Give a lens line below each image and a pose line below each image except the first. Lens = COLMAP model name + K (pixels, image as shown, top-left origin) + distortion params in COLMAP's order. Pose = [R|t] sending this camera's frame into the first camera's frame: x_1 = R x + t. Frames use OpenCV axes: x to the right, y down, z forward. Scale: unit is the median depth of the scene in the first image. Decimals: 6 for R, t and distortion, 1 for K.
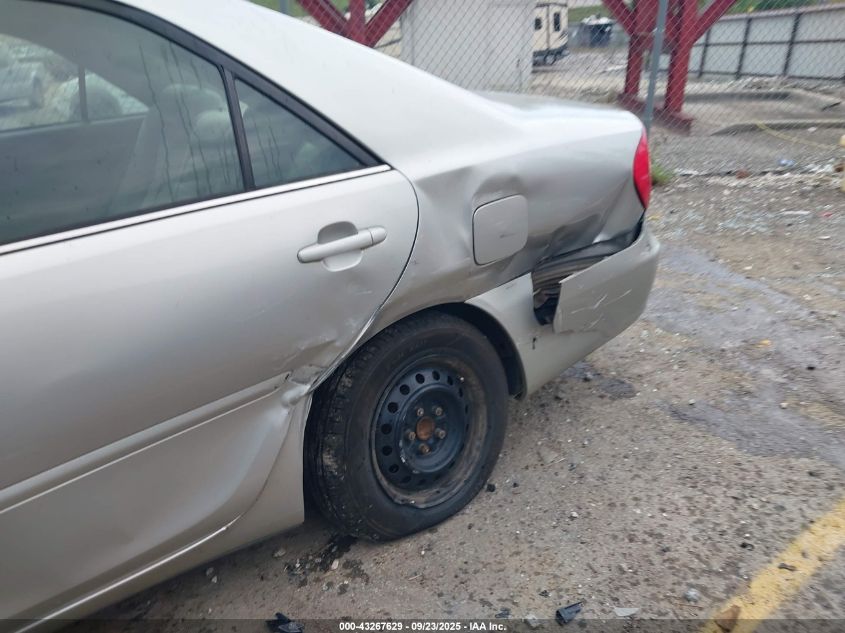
lens RADIAL K [[697.4, 0, 420.5], [0, 697.4, 322.6], [0, 0, 1]] dist [0.012011, 0.002712]
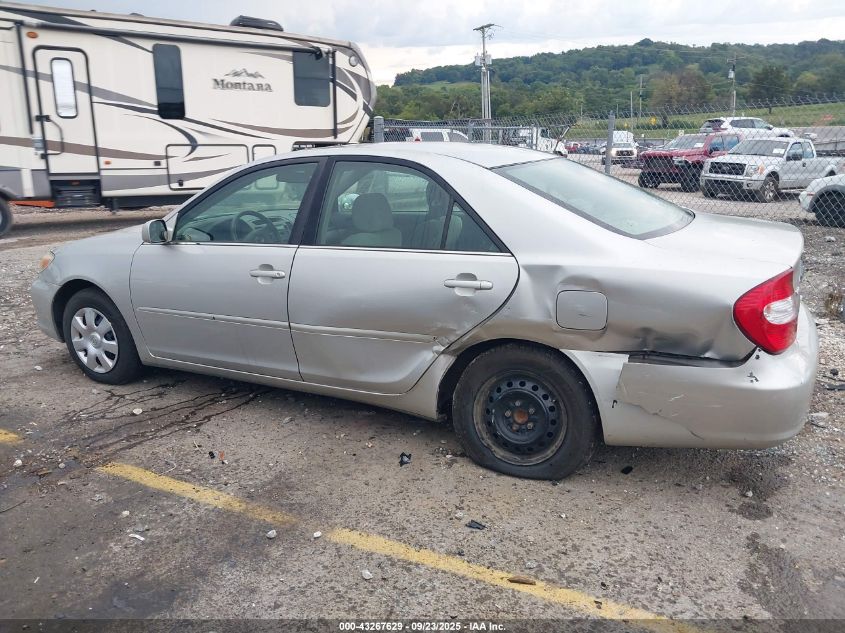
lens RADIAL K [[697.4, 0, 421.0], [0, 697.4, 316.3], [0, 0, 1]] dist [0.012011, 0.002712]
pose [[0.397077, 0.242947, -0.885046, 1.434055], [-0.368516, 0.925382, 0.088684, -0.135358], [0.840551, 0.290939, 0.456978, -0.008472]]
